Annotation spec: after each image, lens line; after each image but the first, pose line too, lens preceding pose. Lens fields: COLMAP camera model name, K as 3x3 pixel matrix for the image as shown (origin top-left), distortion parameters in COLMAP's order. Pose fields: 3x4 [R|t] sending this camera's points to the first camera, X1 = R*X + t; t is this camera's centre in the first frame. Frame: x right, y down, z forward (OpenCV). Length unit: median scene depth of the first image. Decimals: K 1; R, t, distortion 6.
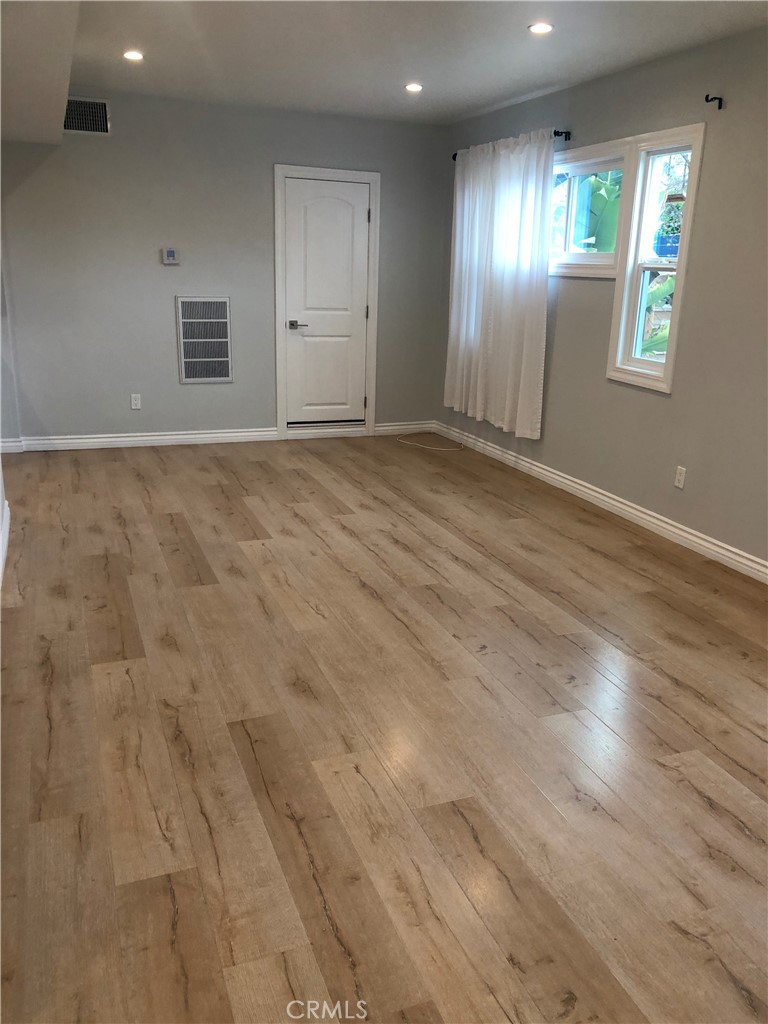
lens RADIAL K [[841.2, 0, 380.8], [0, 841.2, 509.2], [0, 0, 1]] dist [0.014460, -0.007691]
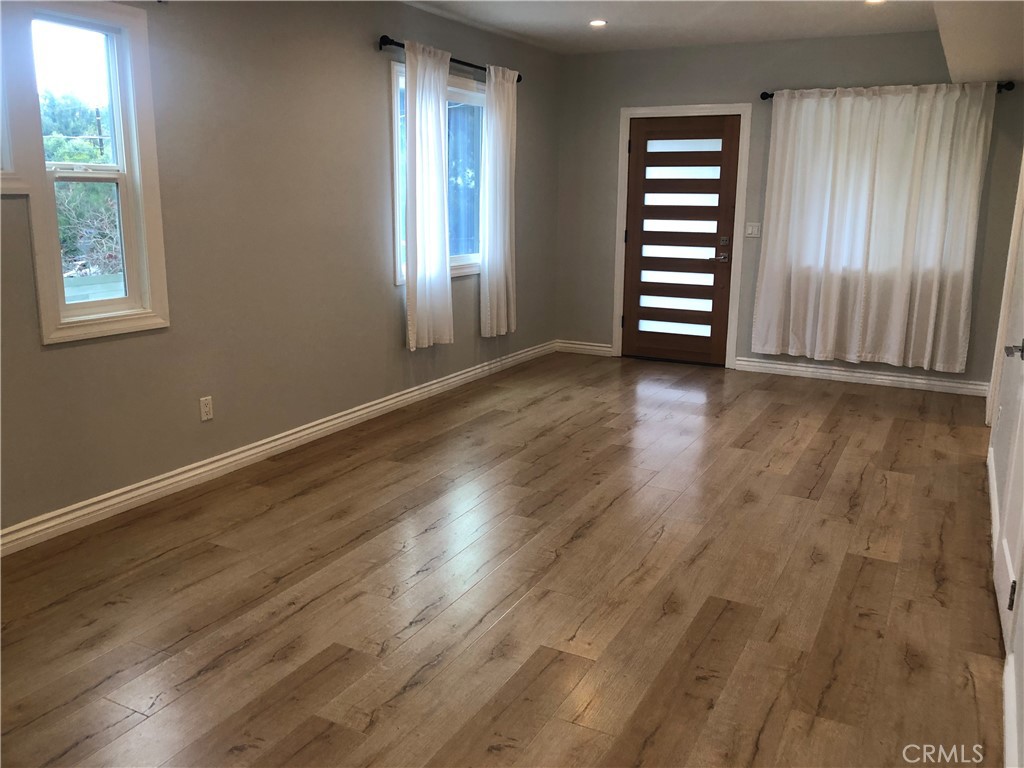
lens RADIAL K [[841.2, 0, 508.7], [0, 841.2, 384.8], [0, 0, 1]] dist [0.014460, -0.007691]
pose [[-0.655129, -0.213863, 0.724616, -0.651685], [0.179596, 0.887525, 0.424317, -0.498543], [-0.733860, 0.408121, -0.543034, 1.611033]]
